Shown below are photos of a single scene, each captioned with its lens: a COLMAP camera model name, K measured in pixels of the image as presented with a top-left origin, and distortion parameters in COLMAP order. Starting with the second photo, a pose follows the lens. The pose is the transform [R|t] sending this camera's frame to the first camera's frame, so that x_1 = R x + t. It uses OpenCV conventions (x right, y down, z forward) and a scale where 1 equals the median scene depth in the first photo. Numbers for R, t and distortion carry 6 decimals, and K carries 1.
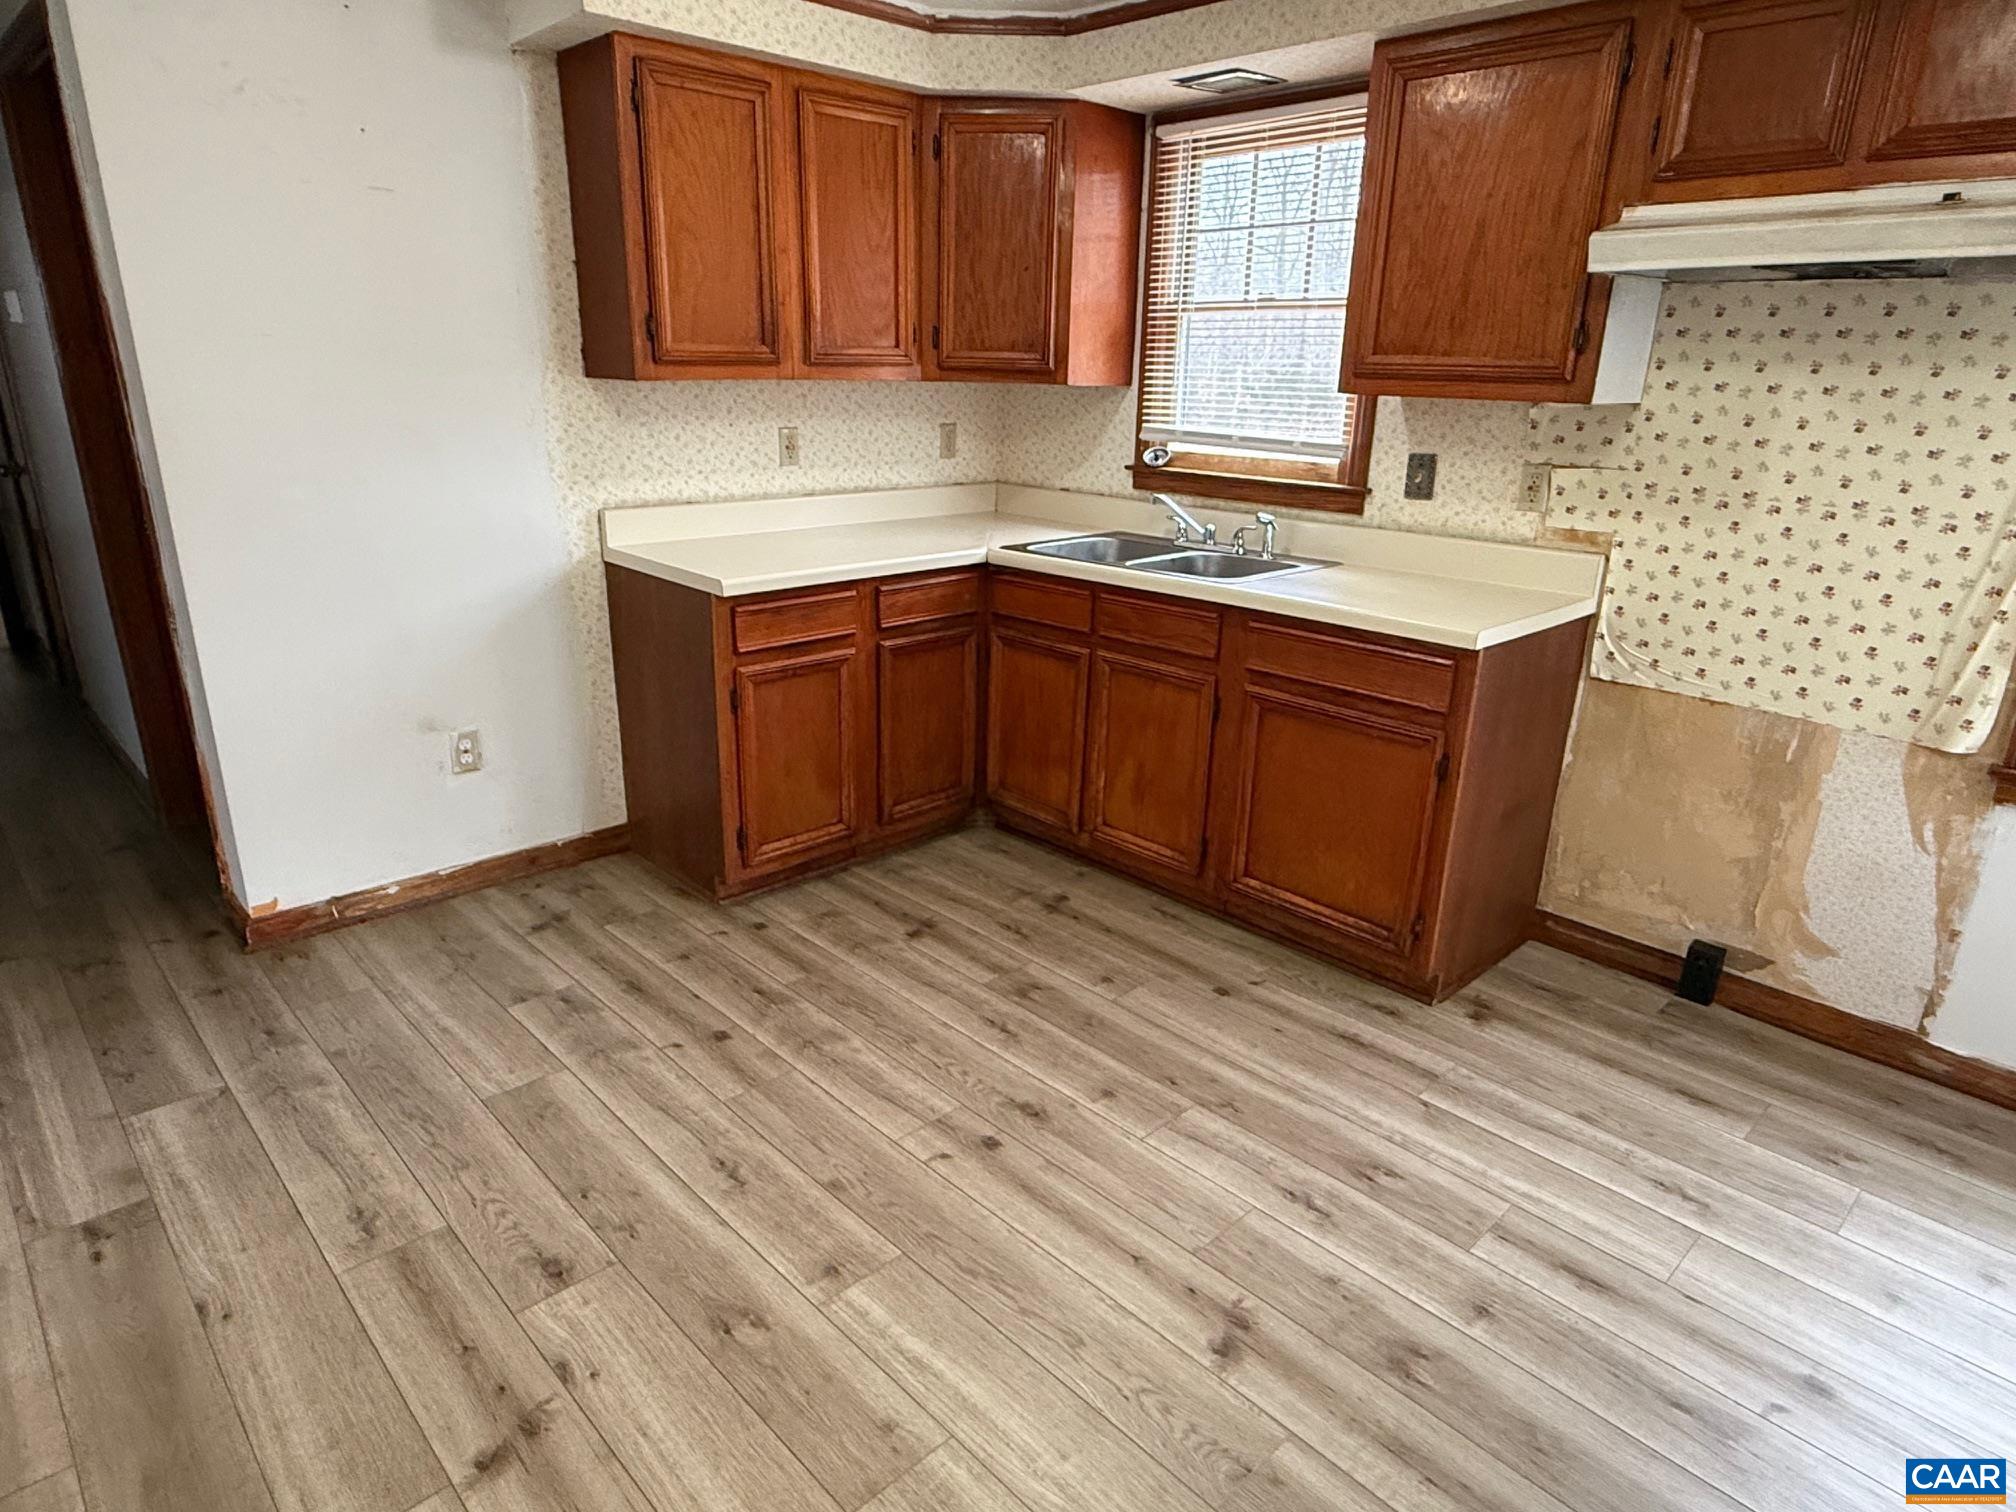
lens RADIAL K [[1184.7, 0, 1003.7], [0, 1184.7, 760.2], [0, 0, 1]] dist [0.002619, -0.000984]
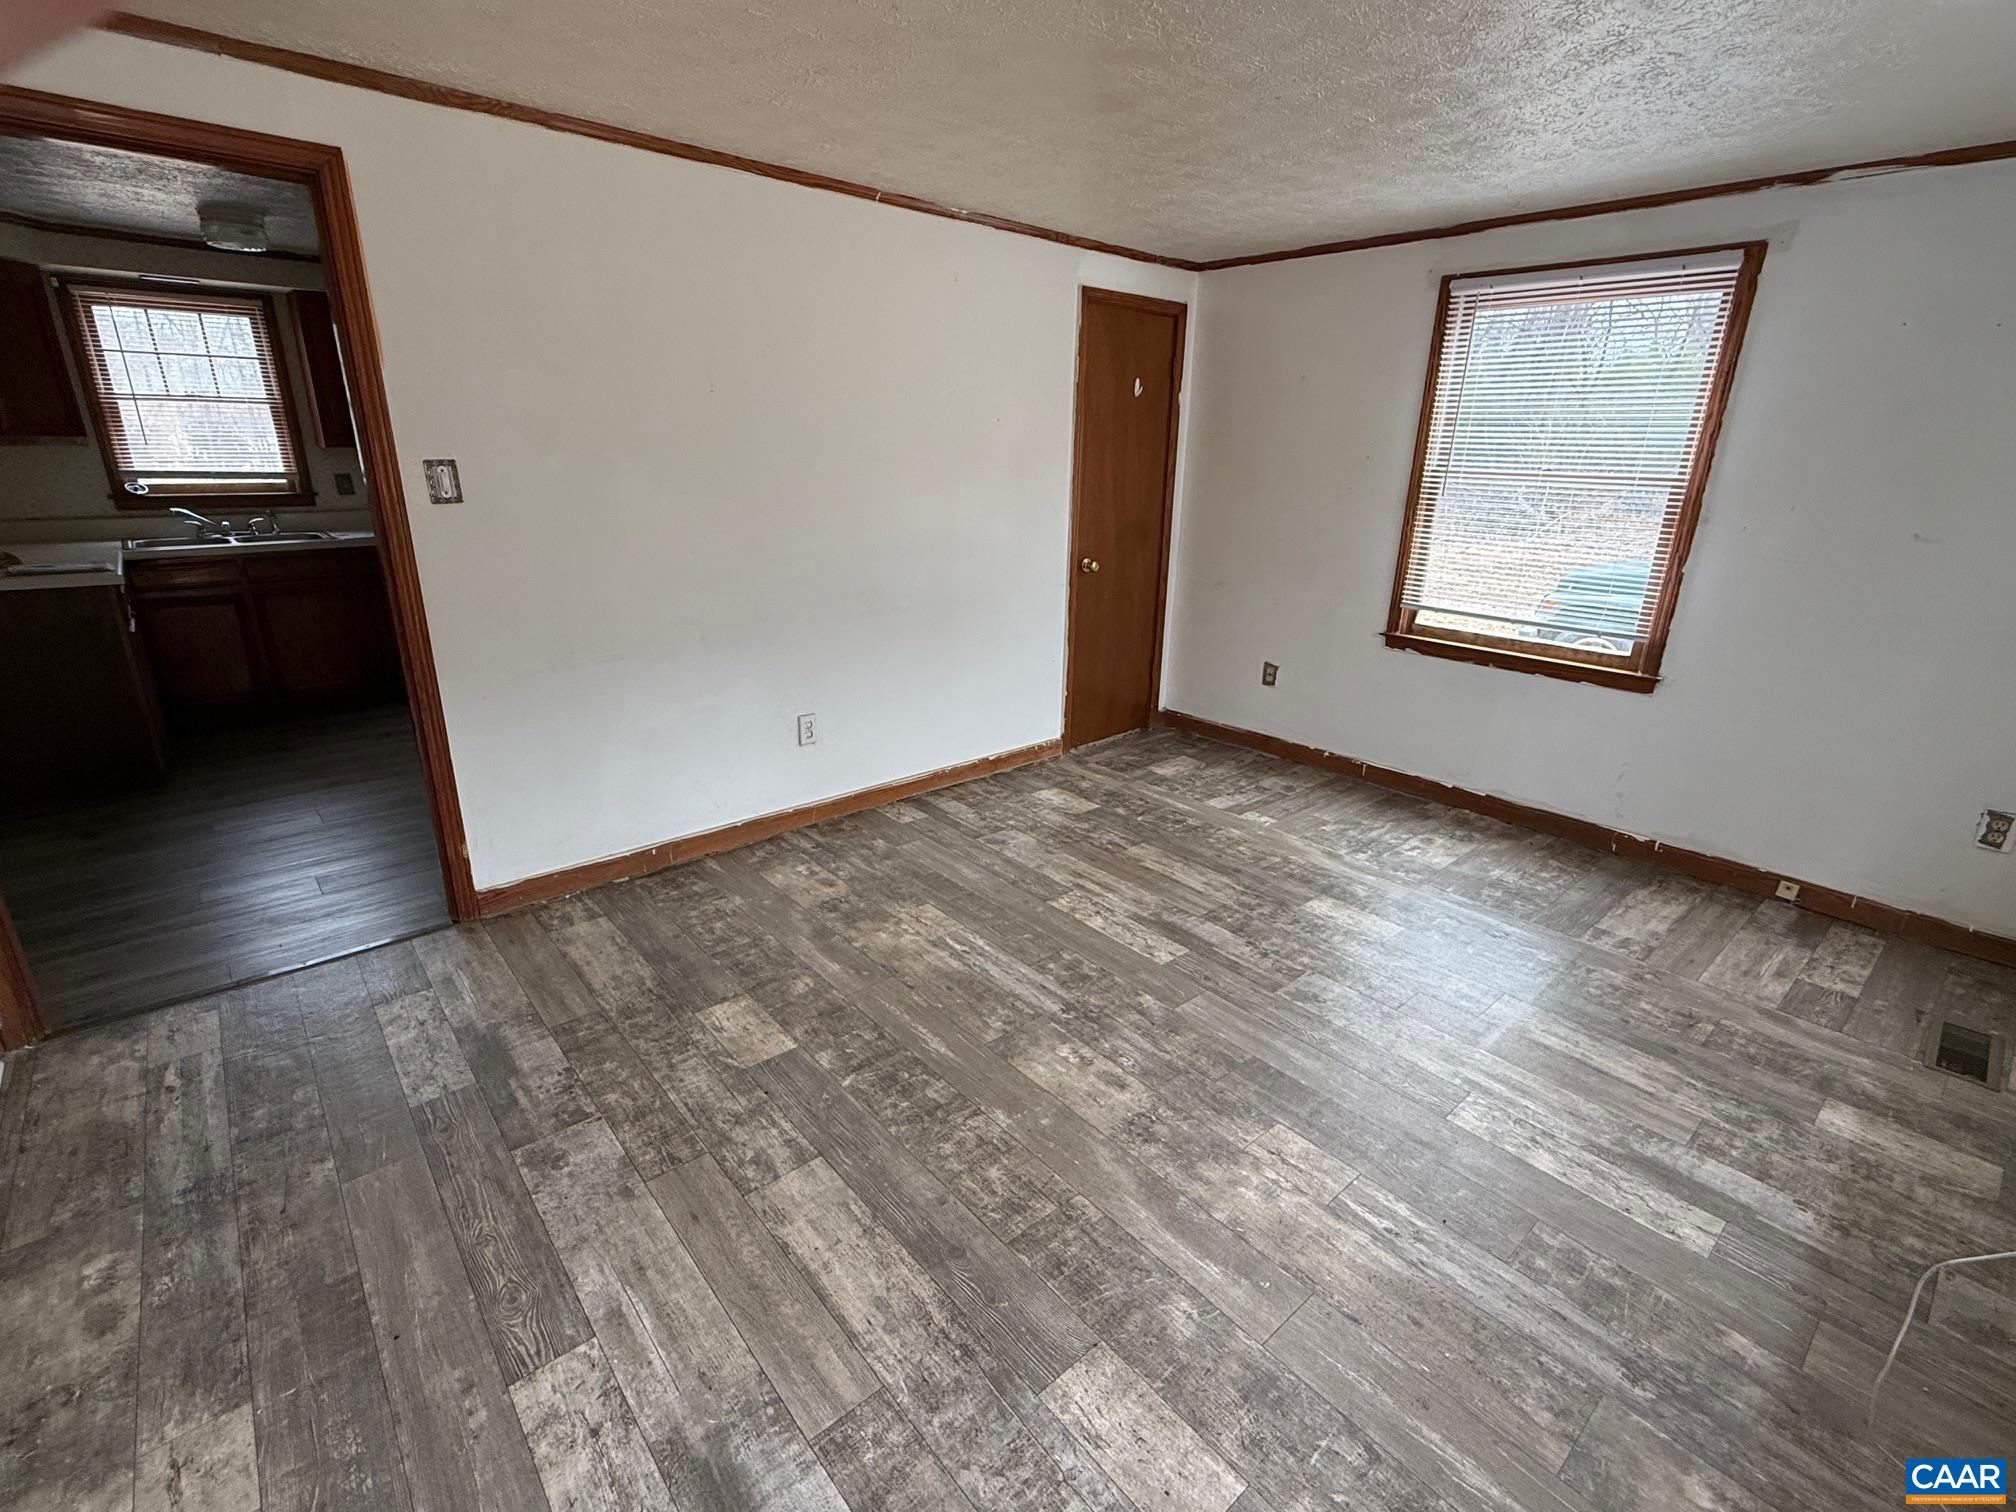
lens RADIAL K [[913.3, 0, 1016.4], [0, 913.3, 753.9], [0, 0, 1]] dist [-0.003743, 0.000395]
pose [[0.005039, -0.340836, 0.940109, -1.483397], [0.299404, 0.897507, 0.323786, 0.035353], [-0.954113, 0.279841, 0.106570, -0.232696]]
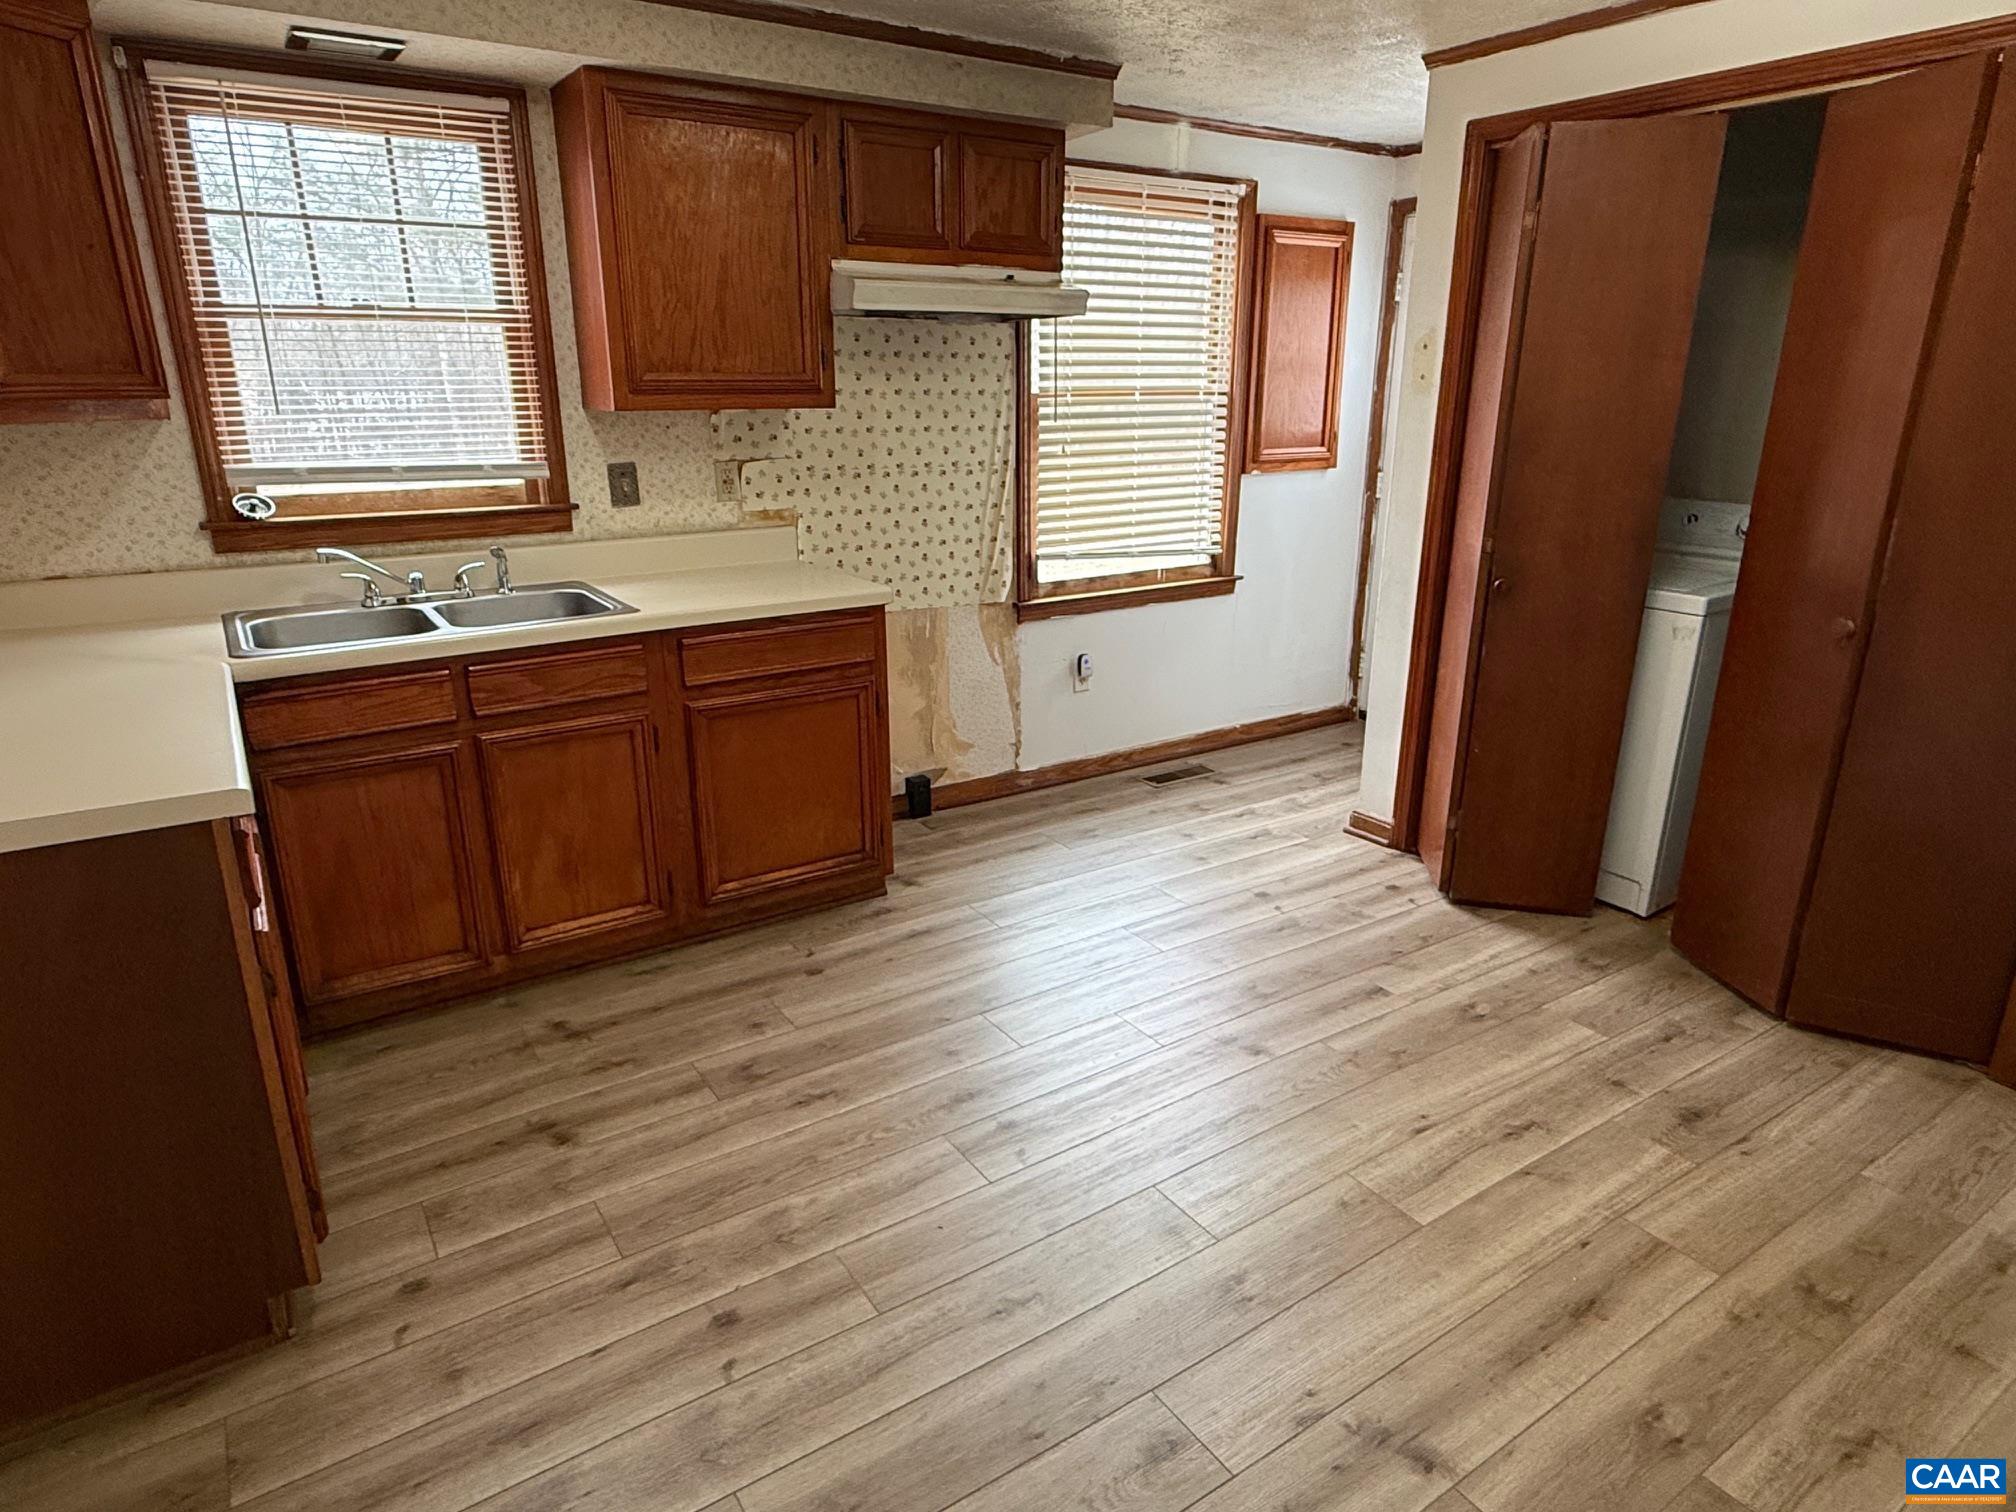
lens RADIAL K [[1184.7, 0, 999.0], [0, 1184.7, 759.3], [0, 0, 1]] dist [0.002619, -0.000984]
pose [[0.177477, -0.322612, 0.929744, -0.695146], [0.315829, 0.913441, 0.256667, -0.194575], [-0.932070, 0.248088, 0.264005, 0.504738]]
